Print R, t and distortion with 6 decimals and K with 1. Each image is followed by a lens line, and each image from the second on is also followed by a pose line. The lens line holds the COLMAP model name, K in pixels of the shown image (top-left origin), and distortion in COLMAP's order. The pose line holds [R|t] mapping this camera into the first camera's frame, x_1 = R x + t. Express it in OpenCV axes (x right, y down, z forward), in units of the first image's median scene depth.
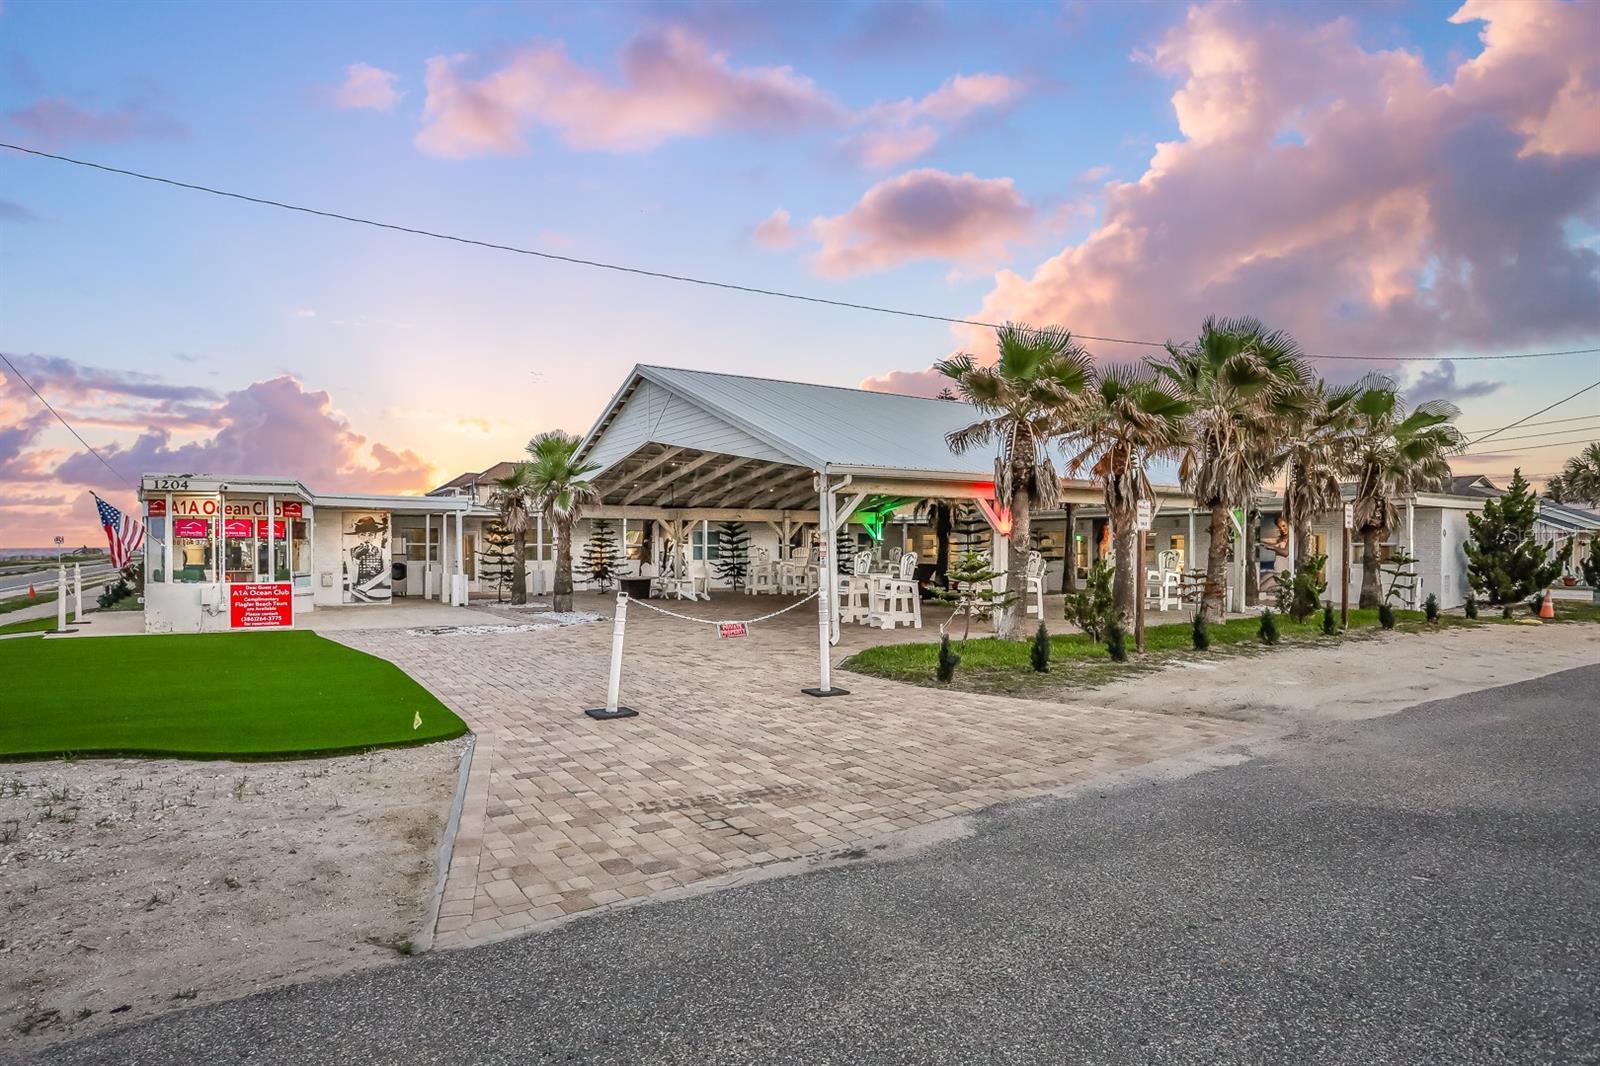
lens RADIAL K [[912.0, 0, 787.9], [0, 912.0, 564.7], [0, 0, 1]] dist [-0.060931, 0.037220]
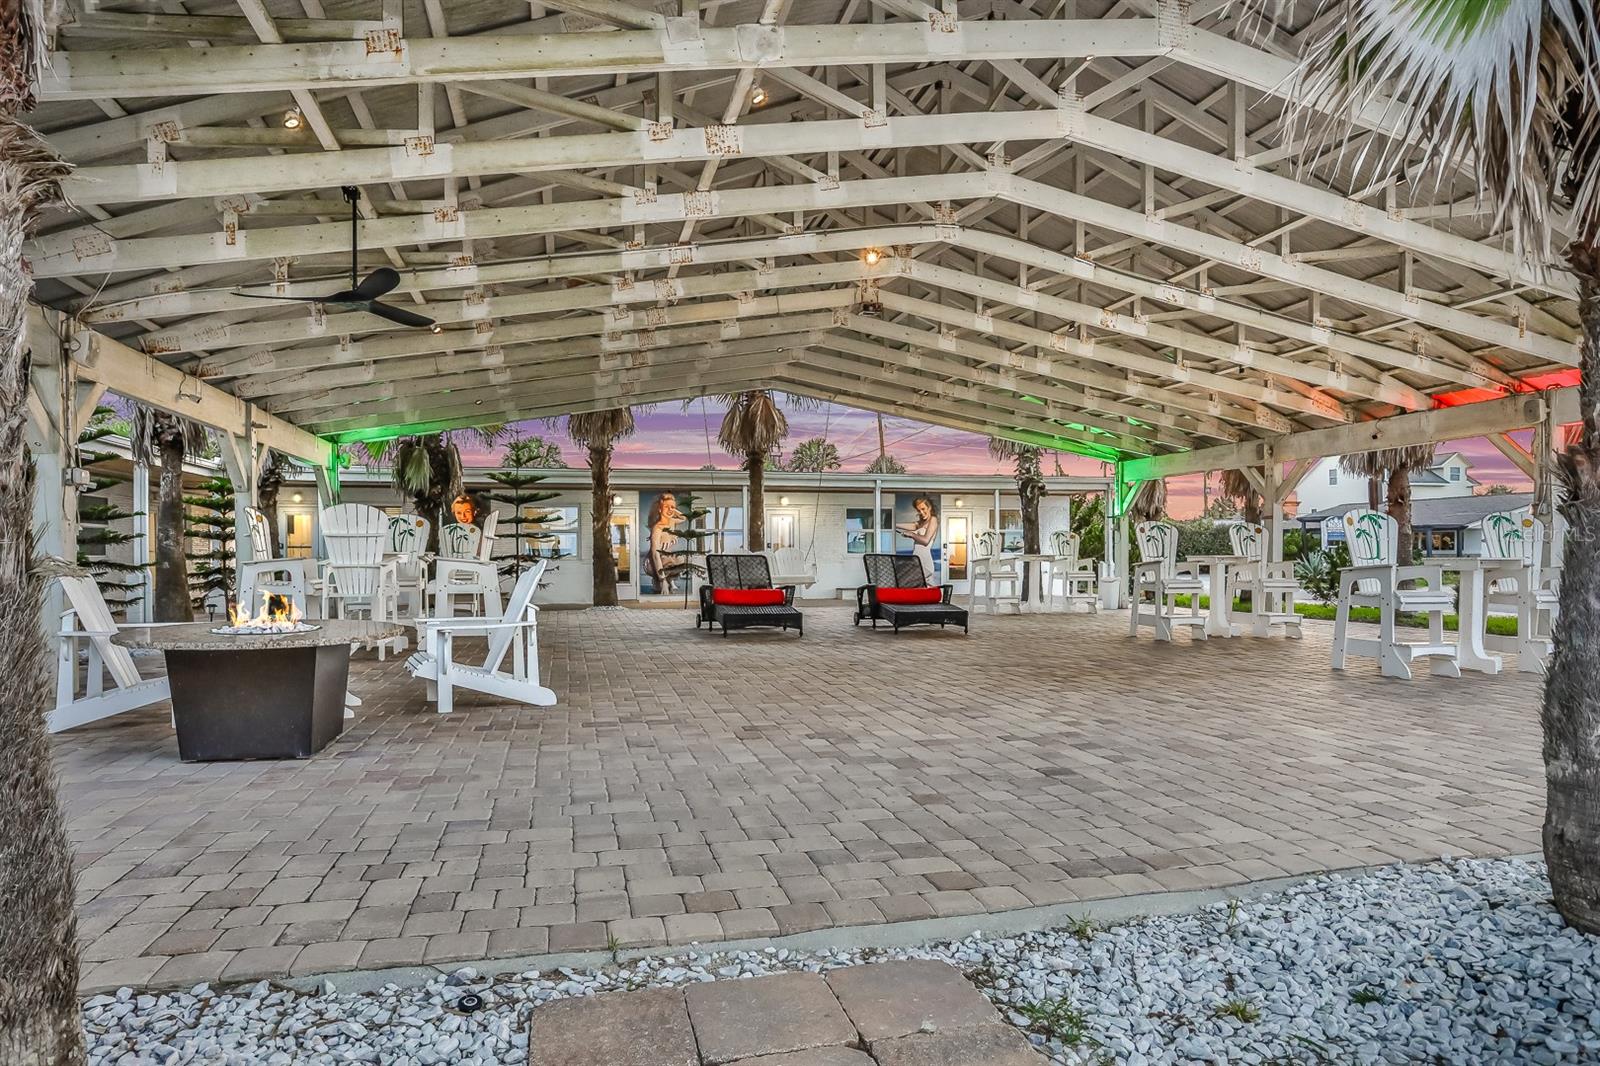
lens RADIAL K [[912.0, 0, 787.9], [0, 912.0, 564.7], [0, 0, 1]] dist [-0.060931, 0.037220]
pose [[0.309707, -0.012235, 0.950753, -0.355288], [0.021687, 0.999748, 0.005801, 0.002686], [-0.950585, 0.018823, 0.309895, 0.984601]]
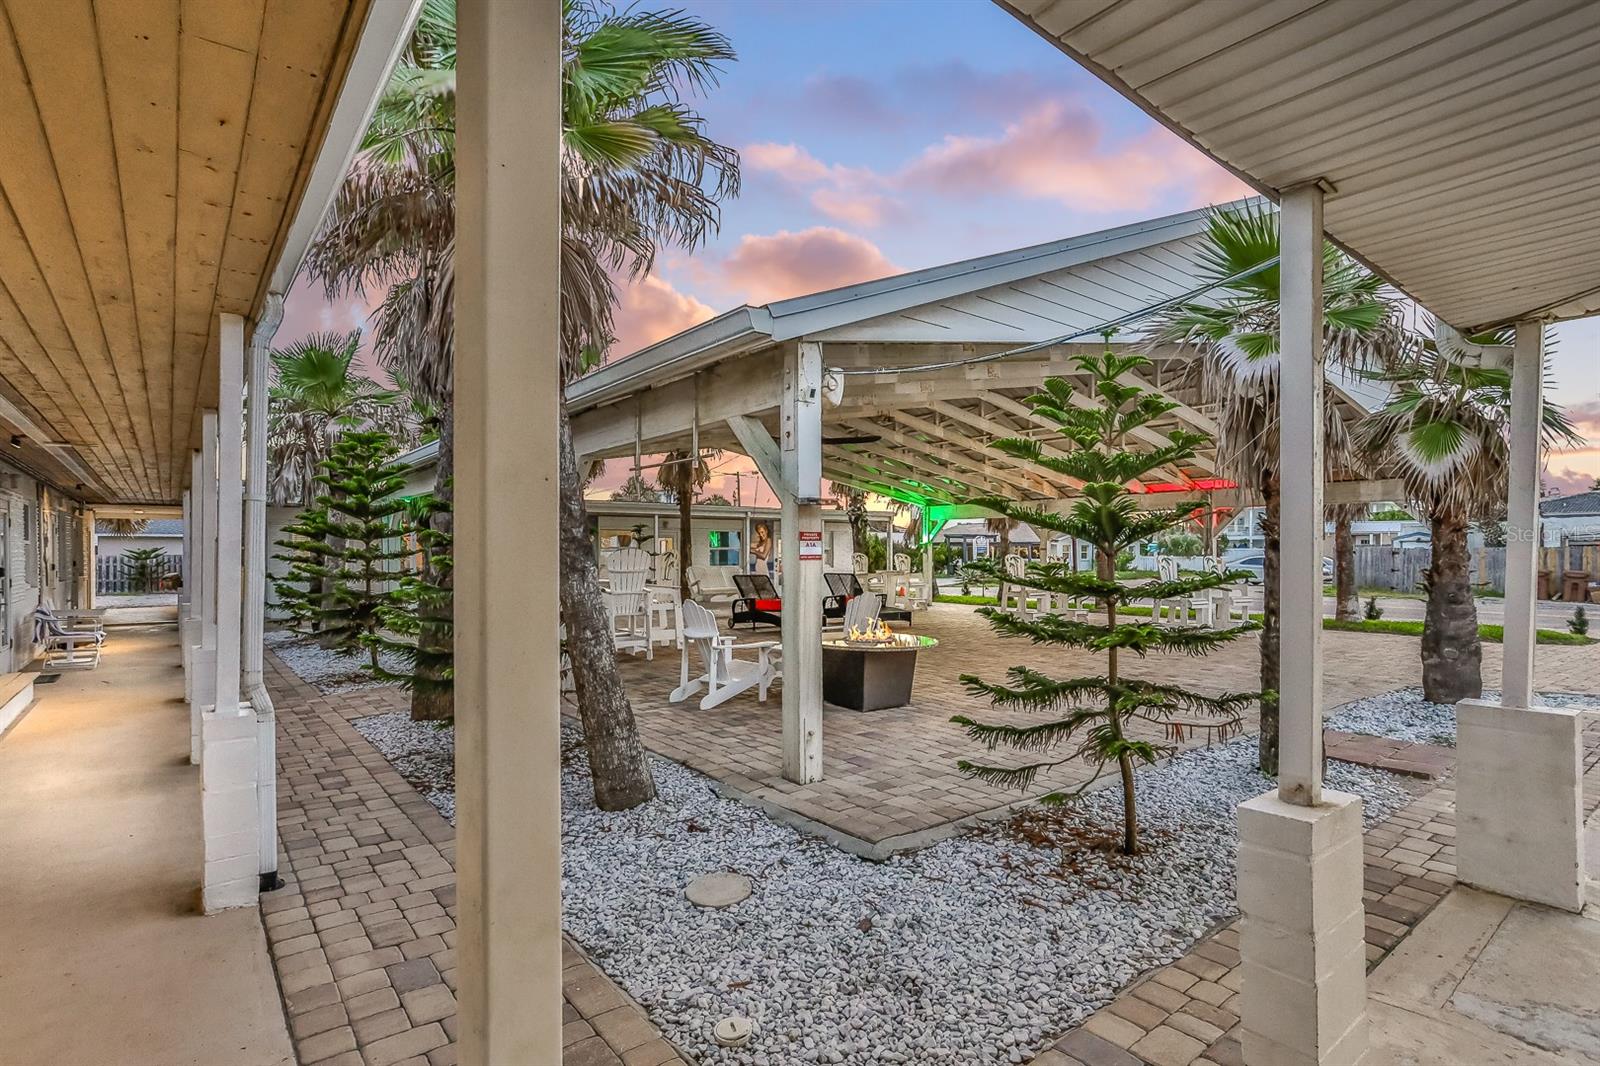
lens RADIAL K [[814.2, 0, 790.7], [0, 814.2, 538.0], [0, 0, 1]] dist [-0.054699, 0.001425]
pose [[-0.103614, 0.017690, 0.994460, -0.535563], [0.019569, 0.999685, -0.015744, -0.021526], [-0.994425, 0.017829, -0.103927, 1.232828]]
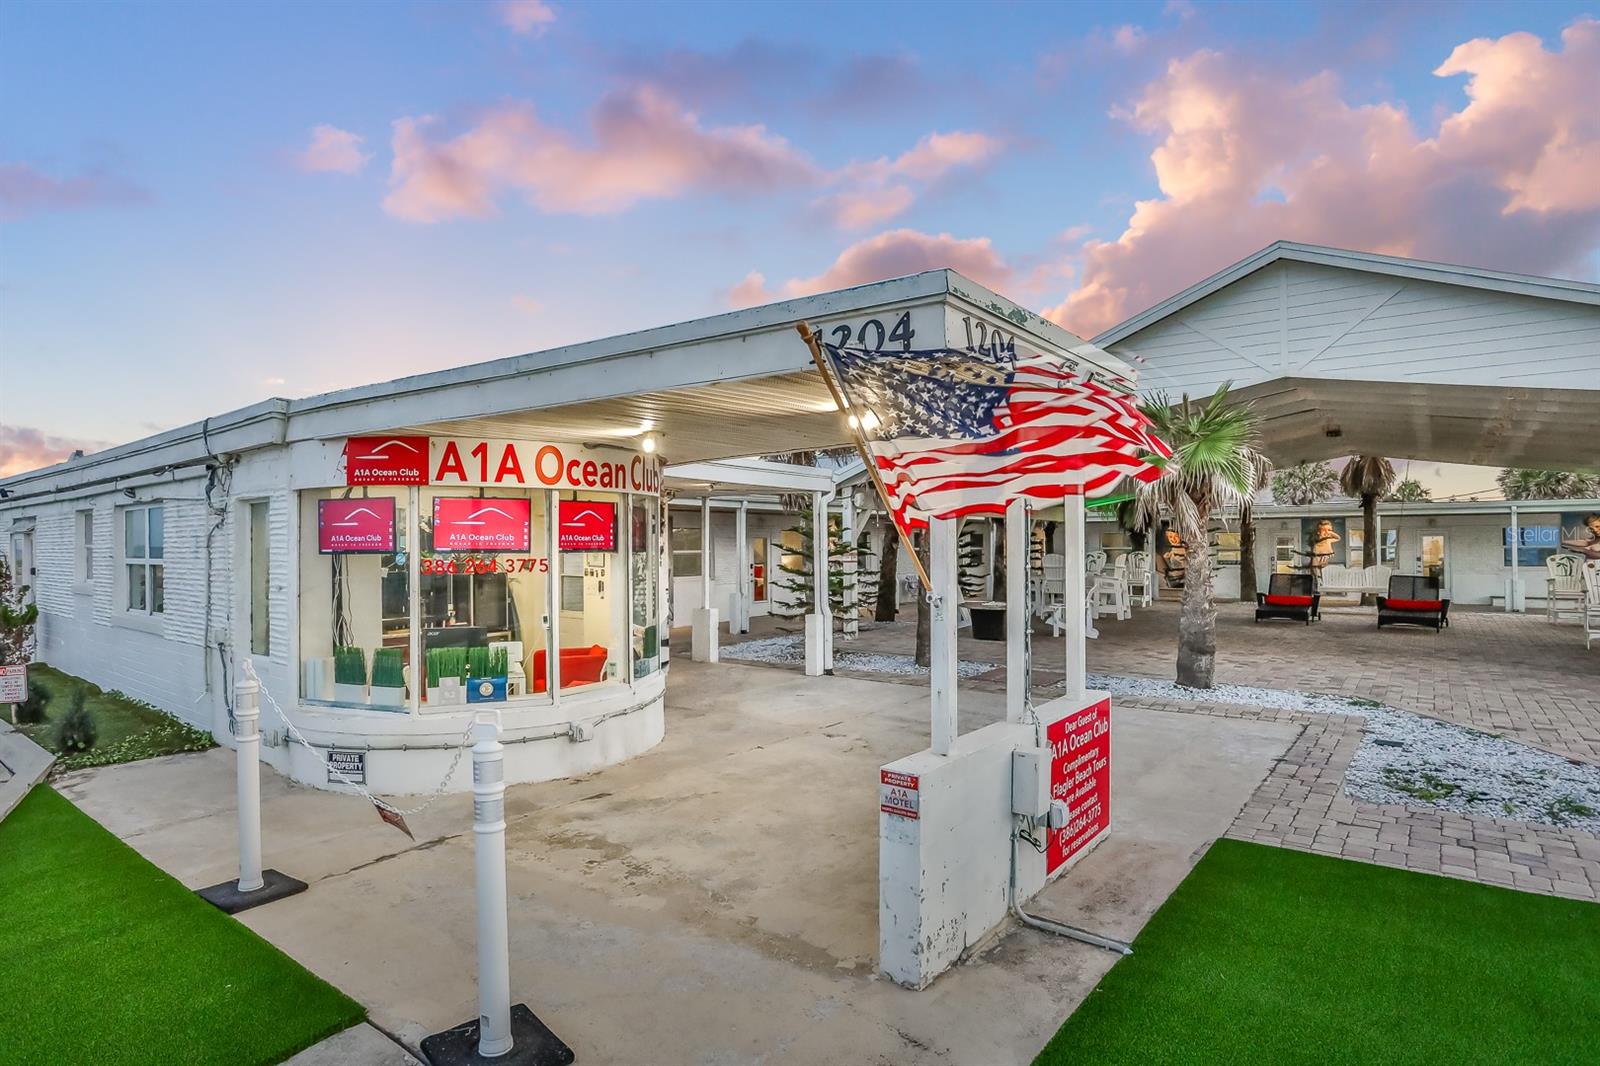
lens RADIAL K [[841.6, 0, 799.3], [0, 841.6, 538.0], [0, 0, 1]] dist [-0.068026, 0.034234]
pose [[0.937459, -0.002814, 0.348085, -0.583237], [0.012393, 0.999603, -0.025294, -0.022859], [-0.347876, 0.028025, 0.937122, 0.578652]]
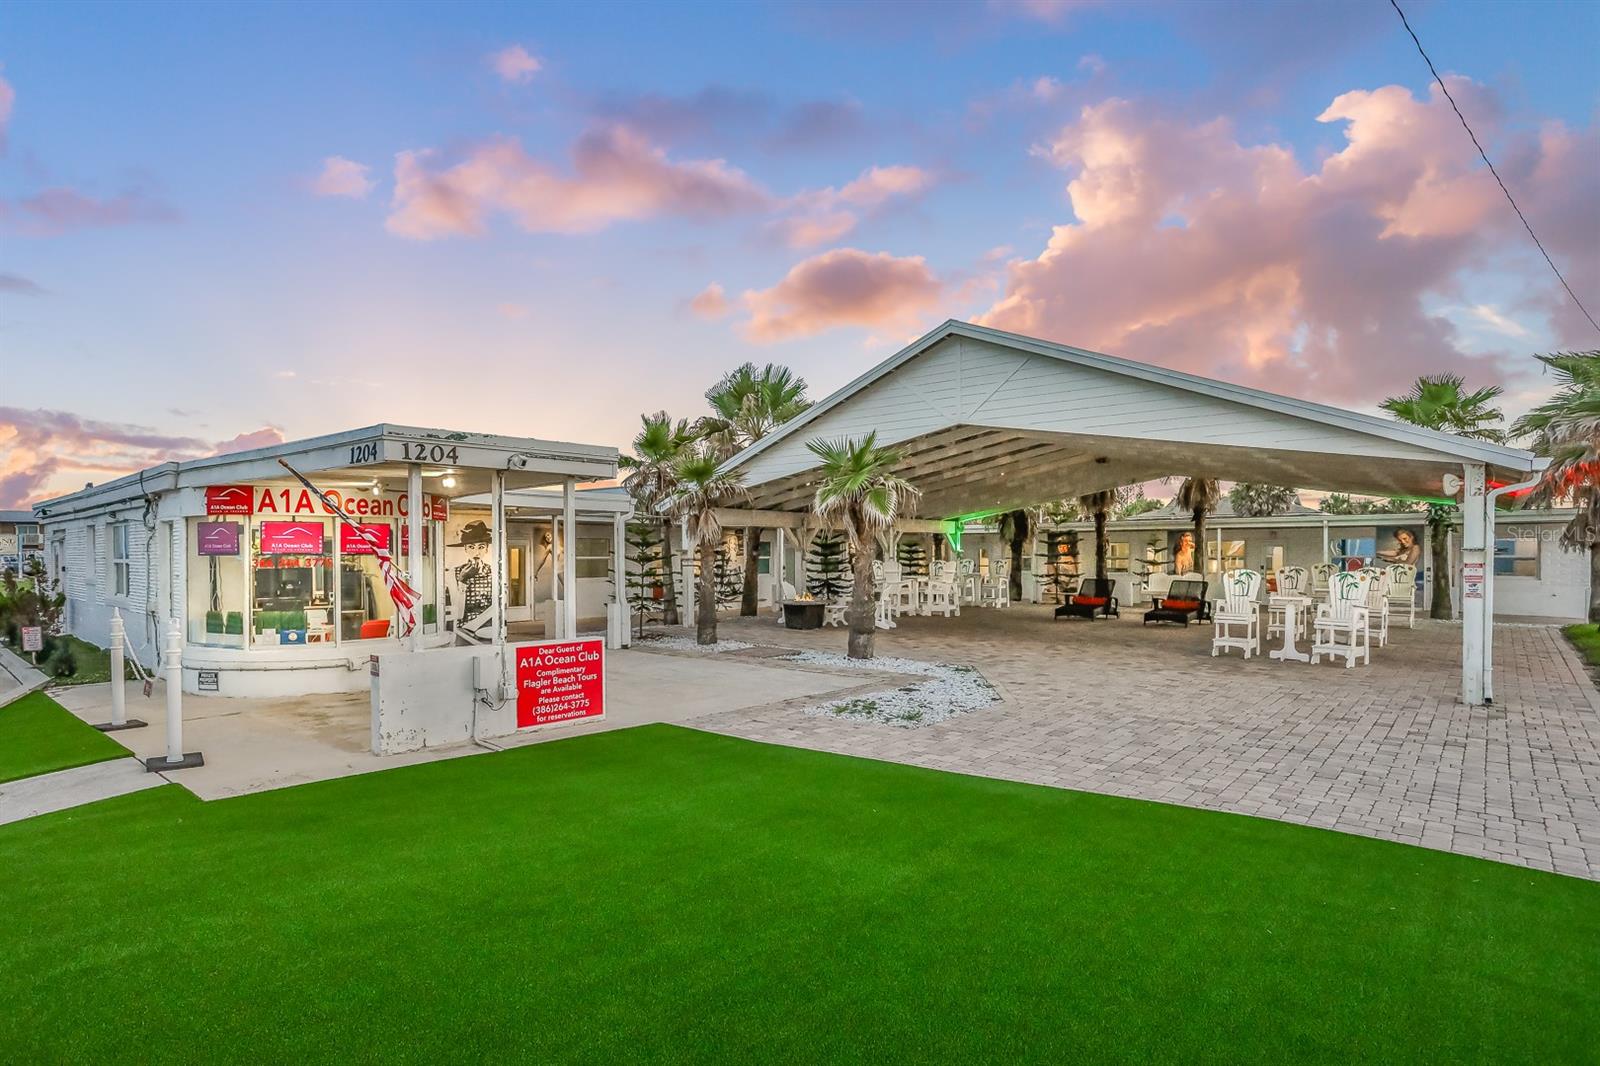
lens RADIAL K [[833.7, 0, 797.1], [0, 833.7, 559.3], [0, 0, 1]] dist [-0.064492, 0.031404]
pose [[0.955259, -0.004121, 0.295741, -0.451536], [0.007461, 0.999920, -0.010169, -0.017219], [-0.295675, 0.011920, 0.955214, 0.360927]]
